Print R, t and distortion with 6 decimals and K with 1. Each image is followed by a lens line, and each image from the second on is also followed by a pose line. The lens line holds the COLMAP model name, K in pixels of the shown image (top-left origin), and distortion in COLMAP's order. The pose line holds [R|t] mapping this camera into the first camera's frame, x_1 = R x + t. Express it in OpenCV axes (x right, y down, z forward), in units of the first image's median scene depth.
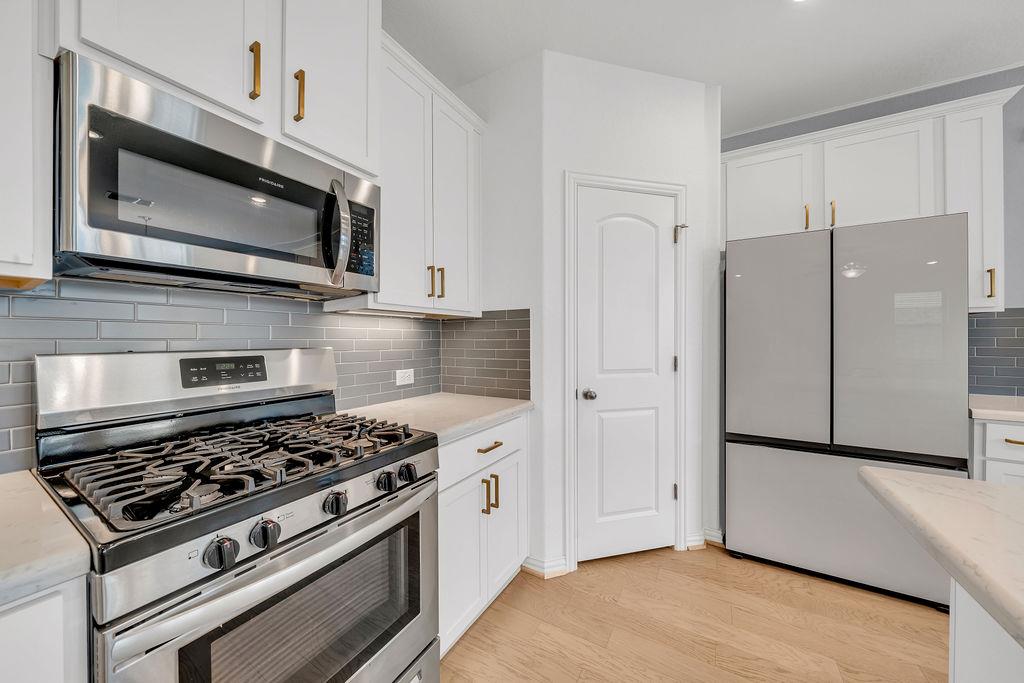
lens RADIAL K [[349.6, 0, 511.4], [0, 349.6, 339.6], [0, 0, 1]] dist [-0.007556, 0.000034]
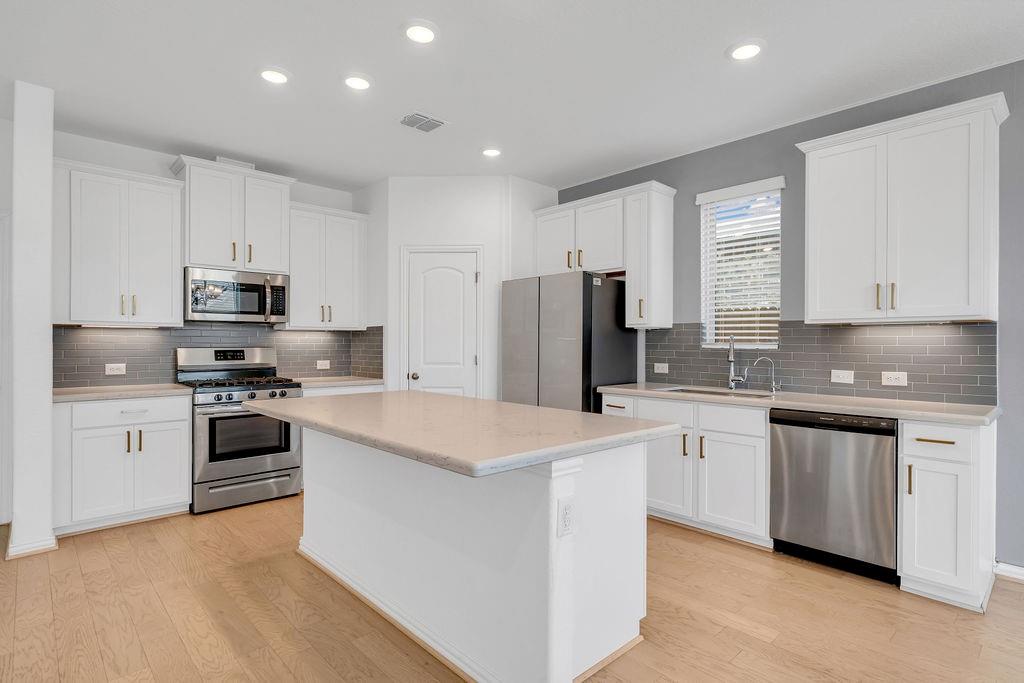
lens RADIAL K [[521.1, 0, 512.0], [0, 521.1, 343.3], [0, 0, 1]] dist [-0.001044, -0.000294]
pose [[0.959250, 0.004816, -0.282517, 1.397013], [-0.005354, 0.999985, -0.001130, -0.003293], [0.282507, 0.002597, 0.959262, -1.295290]]
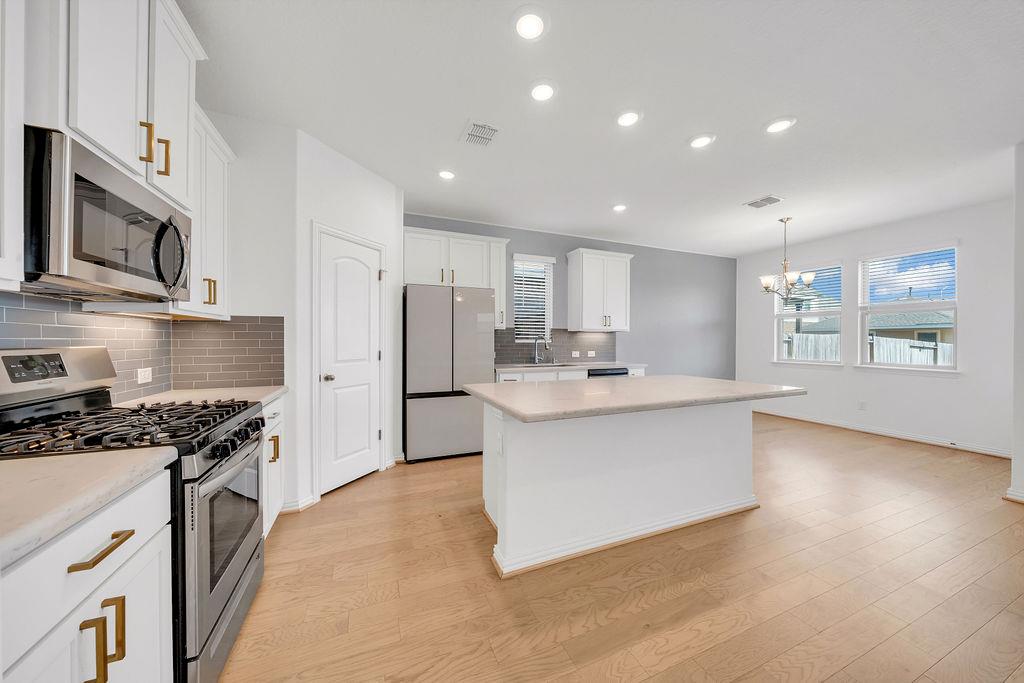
lens RADIAL K [[349.6, 0, 512.5], [0, 349.6, 341.5], [0, 0, 1]] dist [-0.007556, 0.000034]
pose [[0.598776, 0.000911, 0.800916, -0.490611], [-0.002018, 0.999998, 0.000371, 0.004256], [-0.800914, -0.001838, 0.598777, -0.491759]]
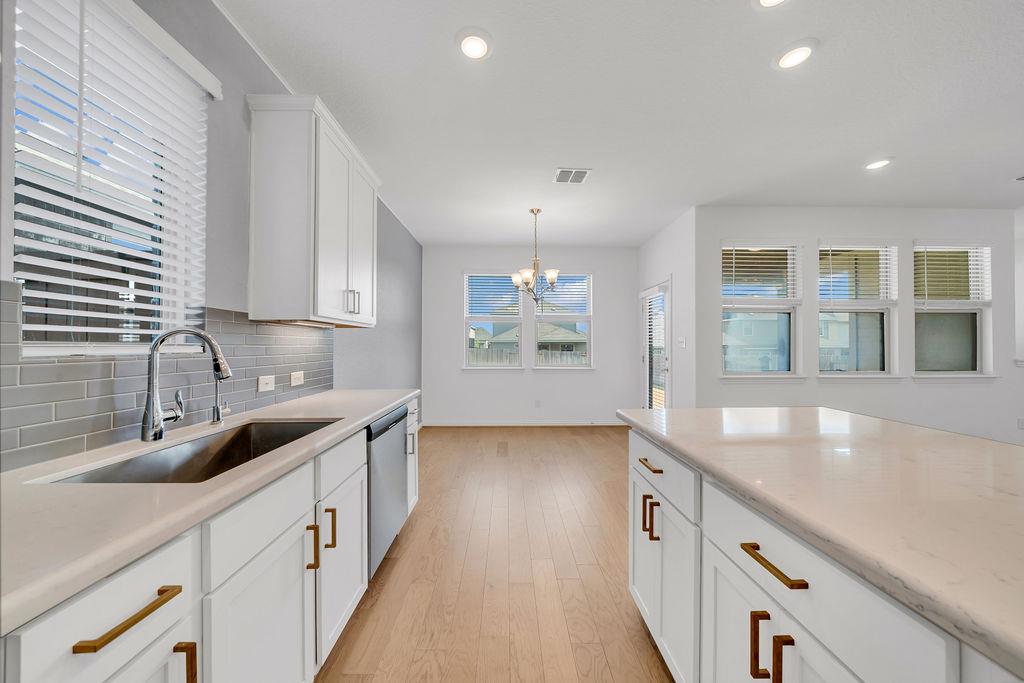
lens RADIAL K [[349.6, 0, 512.5], [0, 349.6, 343.1], [0, 0, 1]] dist [-0.007556, 0.000034]
pose [[-0.524827, 0.004739, 0.851196, 0.757648], [-0.000085, 0.999984, -0.005620, -0.006691], [-0.851209, -0.003022, -0.524818, 0.668194]]
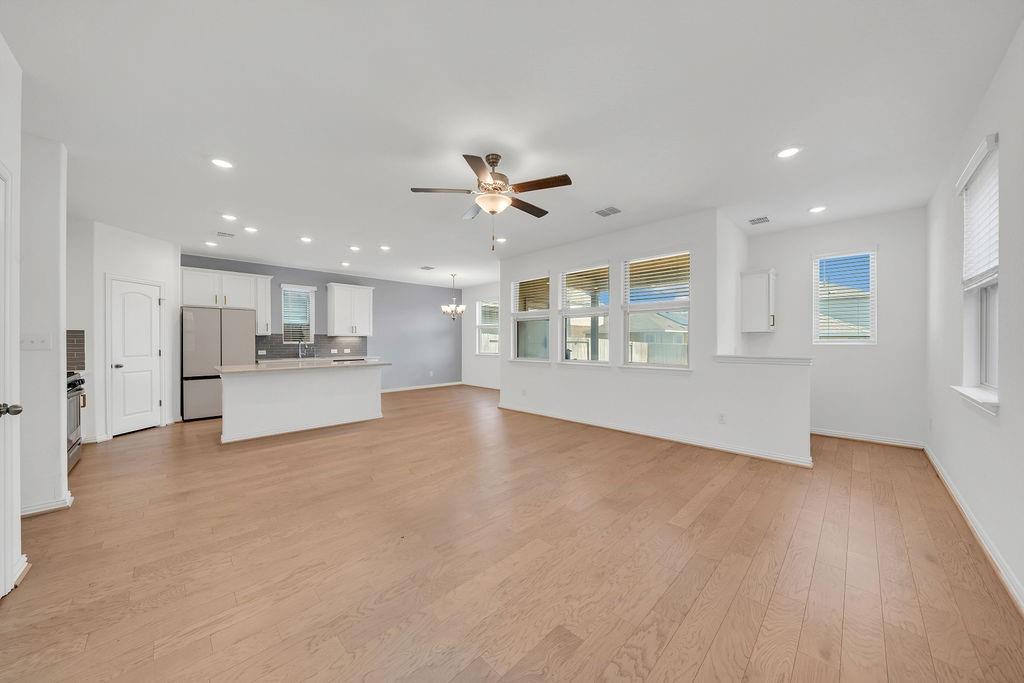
lens RADIAL K [[349.6, 0, 515.4], [0, 349.6, 342.1], [0, 0, 1]] dist [-0.007556, 0.000034]
pose [[0.237174, -0.002323, 0.971464, -1.484925], [0.002515, 0.999995, 0.001777, -0.006415], [-0.971464, 0.002021, 0.237178, -2.292104]]
